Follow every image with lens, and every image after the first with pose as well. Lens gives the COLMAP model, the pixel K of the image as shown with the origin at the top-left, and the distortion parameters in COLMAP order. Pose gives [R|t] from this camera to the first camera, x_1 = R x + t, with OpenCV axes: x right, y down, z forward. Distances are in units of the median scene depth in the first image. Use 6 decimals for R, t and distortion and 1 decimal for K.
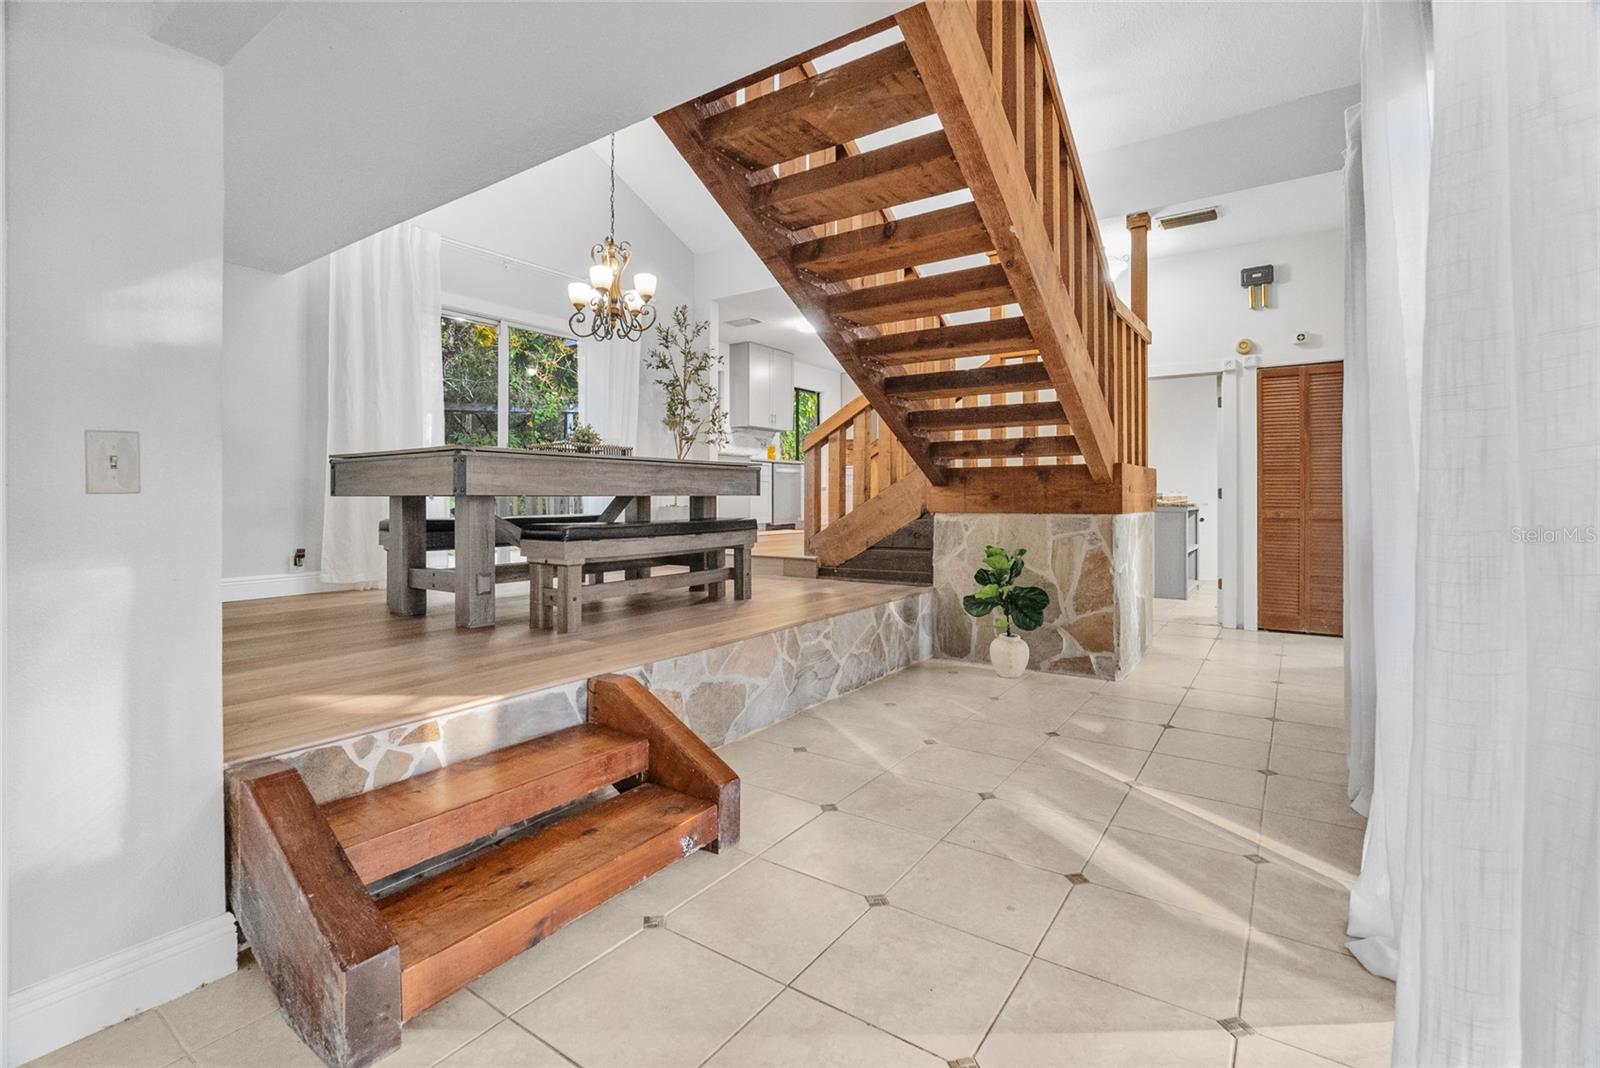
lens RADIAL K [[730.2, 0, 804.4], [0, 730.2, 489.0], [0, 0, 1]] dist [-0.018269, 0.000152]
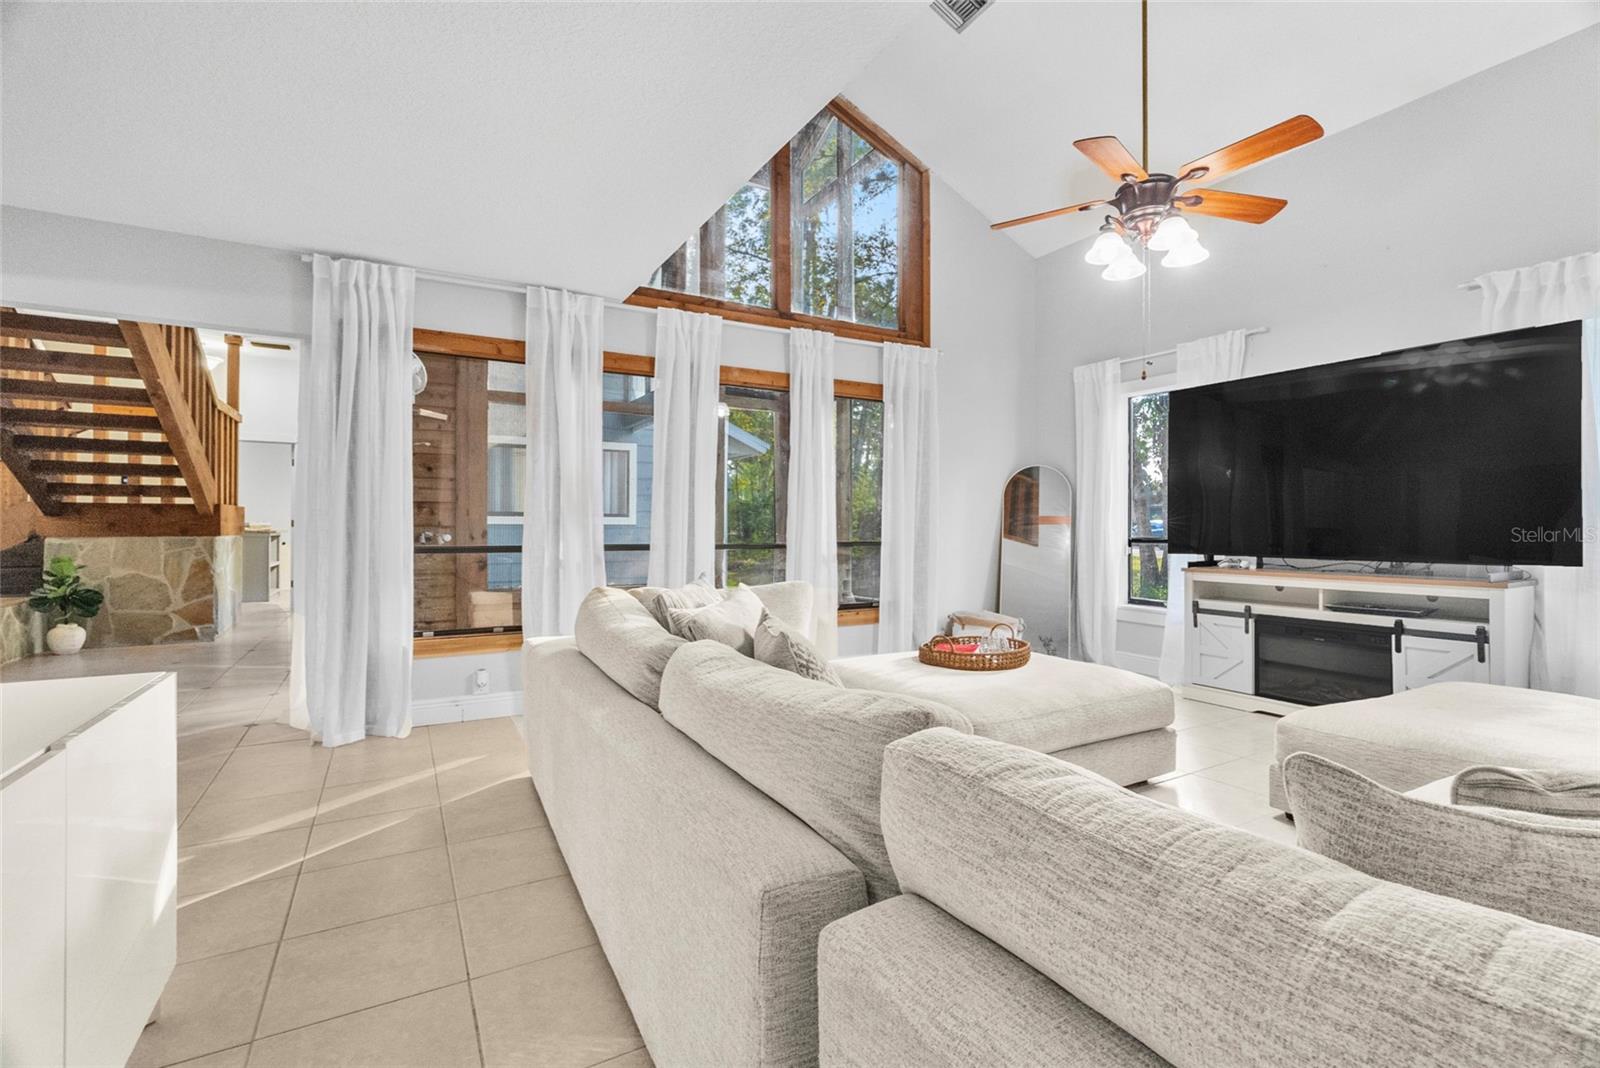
lens RADIAL K [[706.0, 0, 796.9], [0, 706.0, 527.4], [0, 0, 1]] dist [-0.012402, 0.001049]
pose [[0.435441, 0.003148, 0.900212, -0.356331], [-0.011679, 0.999929, 0.002152, -0.002115], [-0.900141, -0.011450, 0.435447, -0.727172]]
